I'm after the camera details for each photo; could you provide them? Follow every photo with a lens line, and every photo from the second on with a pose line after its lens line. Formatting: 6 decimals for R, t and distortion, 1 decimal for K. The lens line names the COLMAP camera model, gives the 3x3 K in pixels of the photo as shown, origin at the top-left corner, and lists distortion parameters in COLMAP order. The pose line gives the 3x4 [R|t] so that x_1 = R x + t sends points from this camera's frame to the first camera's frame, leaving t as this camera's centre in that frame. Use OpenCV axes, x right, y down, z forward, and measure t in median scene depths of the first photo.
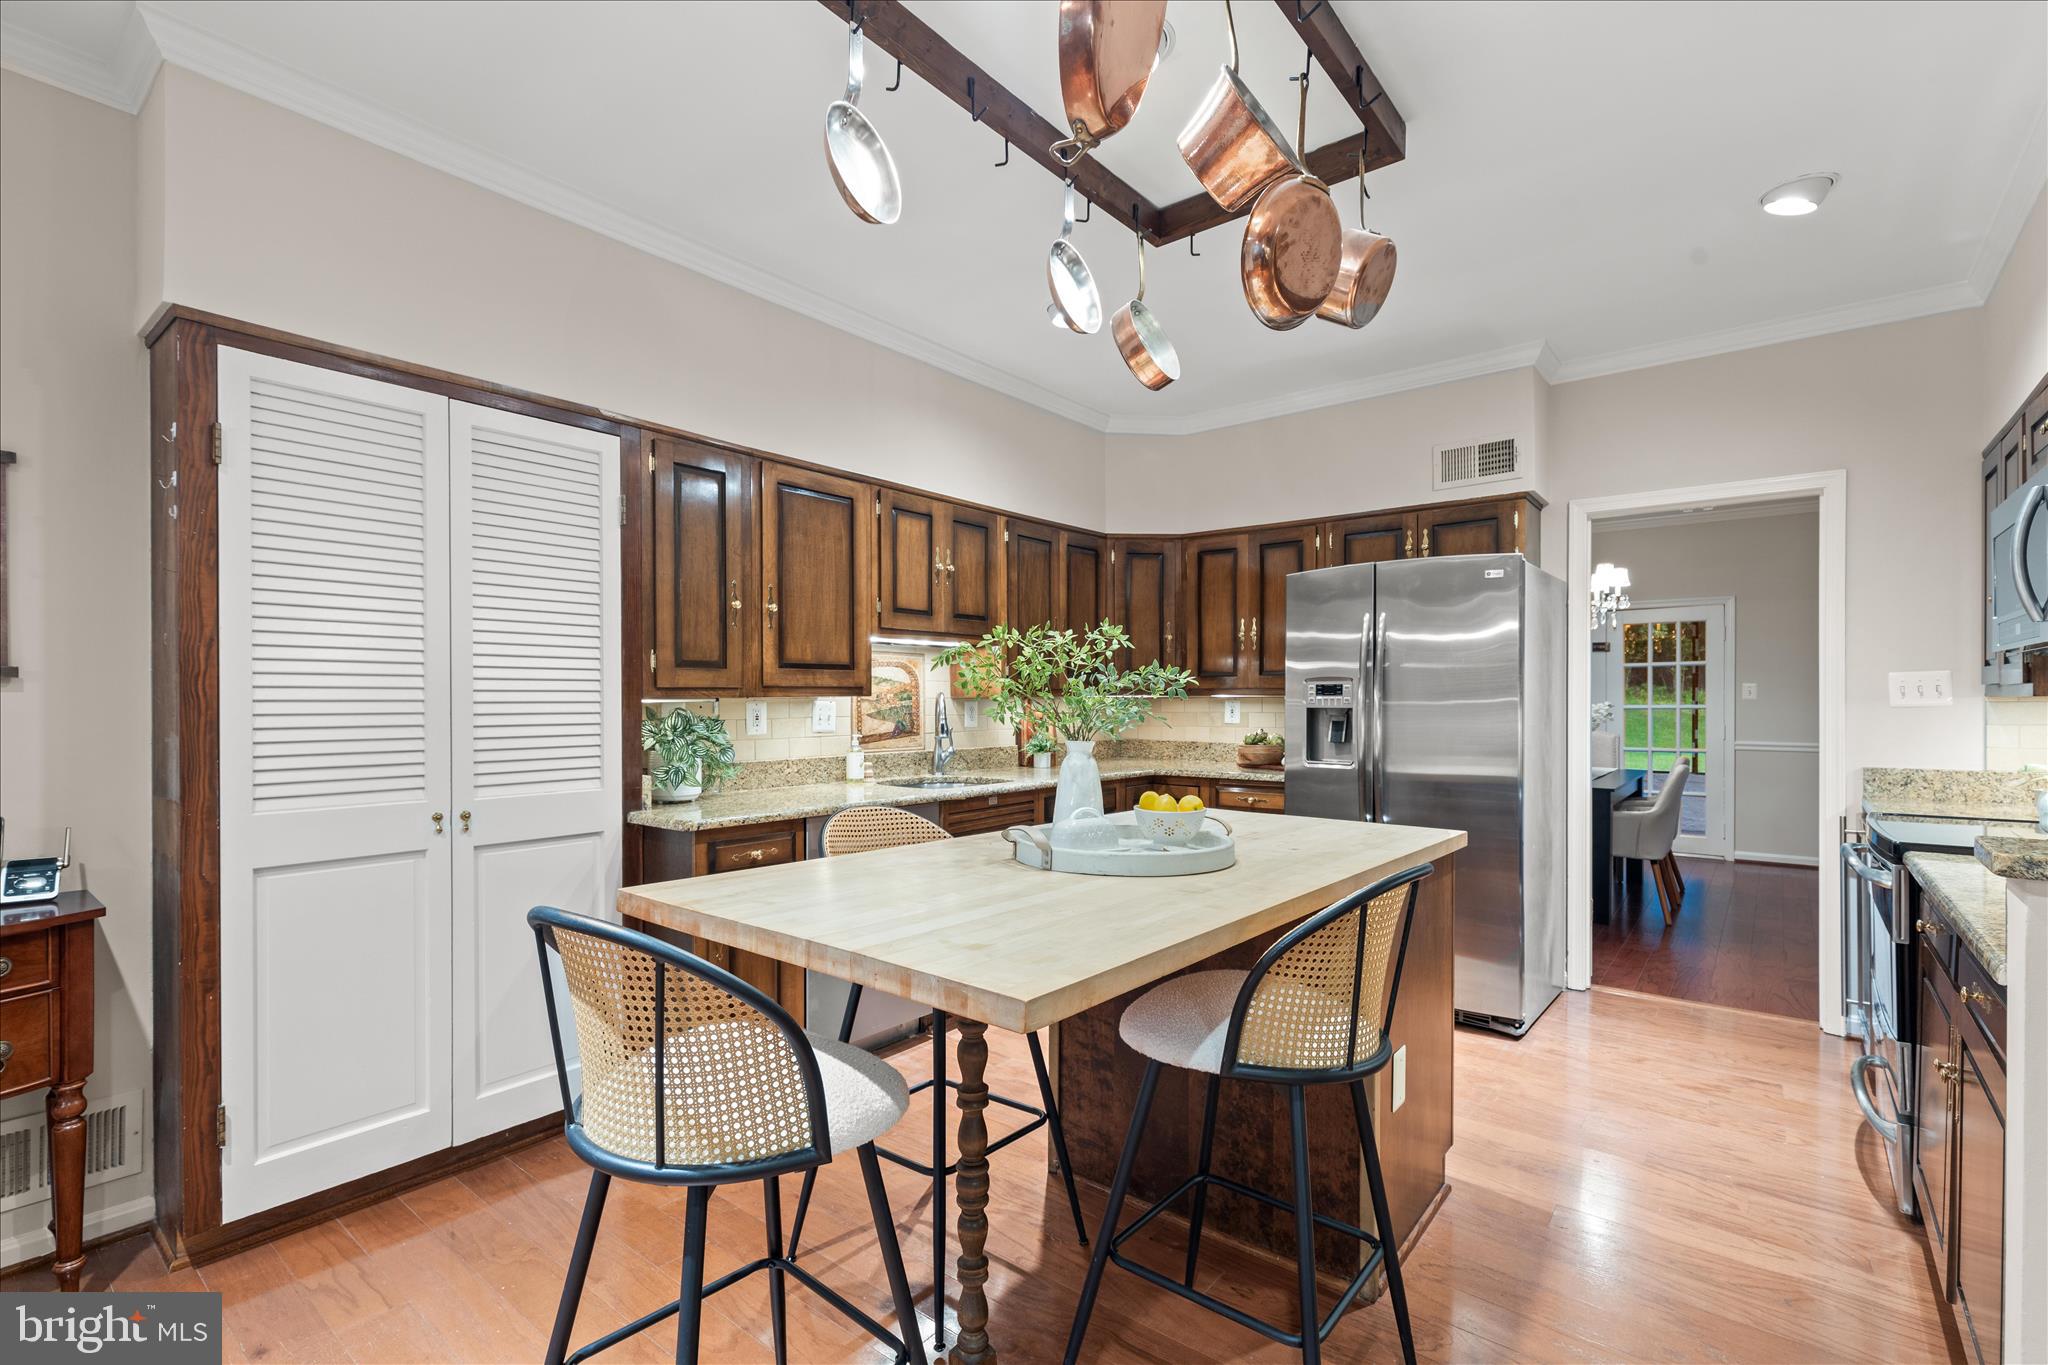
lens RADIAL K [[938.6, 0, 1021.6], [0, 938.6, 702.3], [0, 0, 1]] dist [-0.000005, -0.000255]
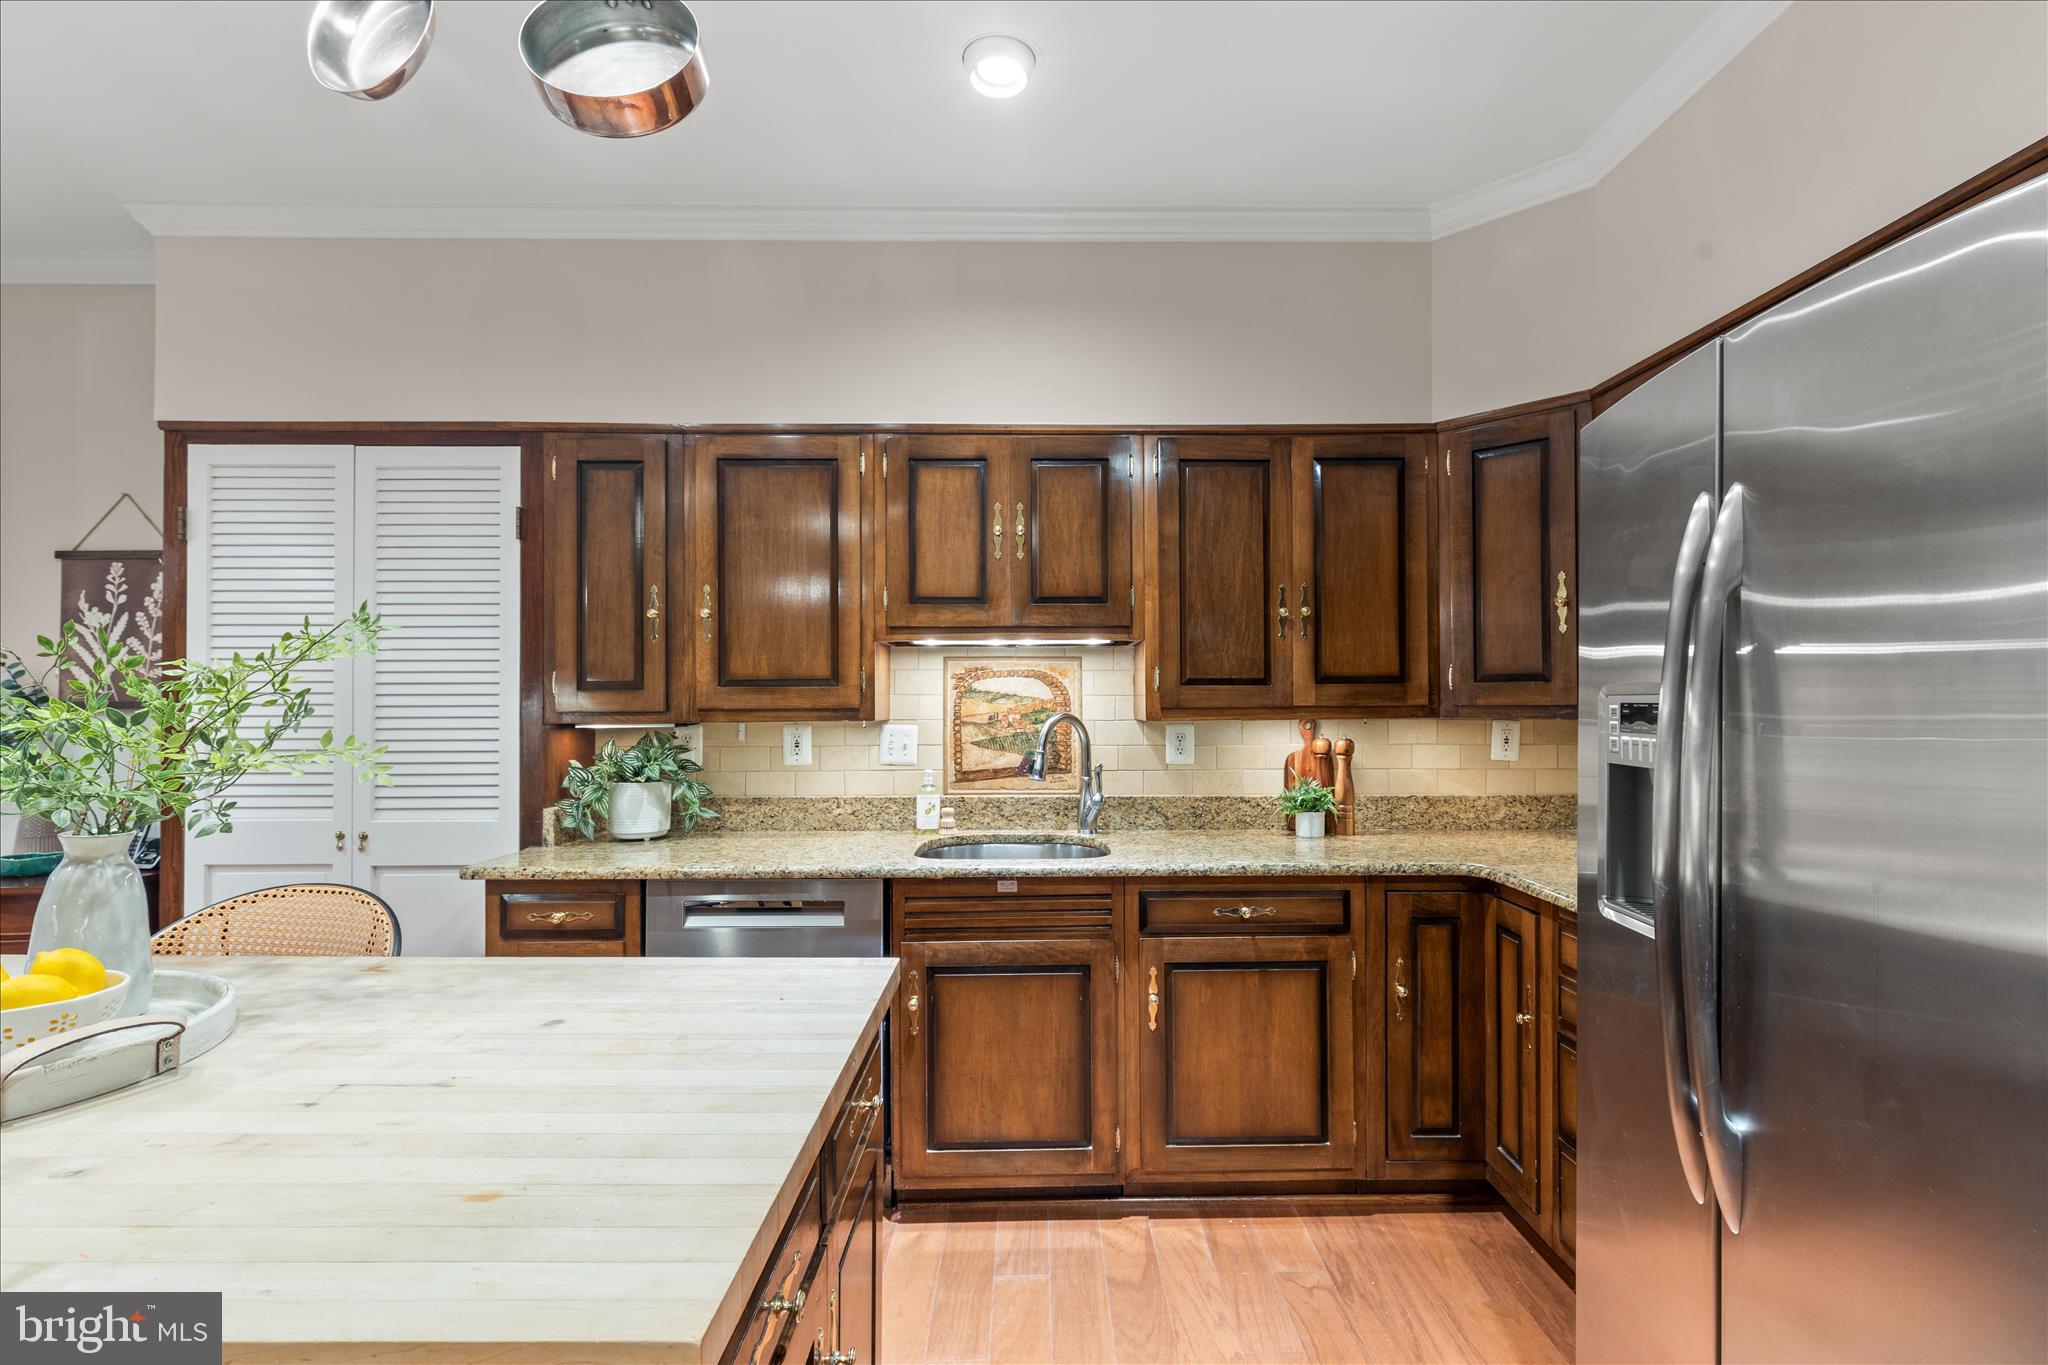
lens RADIAL K [[945.3, 0, 1032.3], [0, 945.3, 691.3], [0, 0, 1]] dist [0.004526, -0.000856]
pose [[0.638863, -0.011358, -0.769237, 0.488465], [-0.000067, 0.999890, -0.014820, -0.018235], [0.769321, 0.009520, 0.638792, 0.616253]]
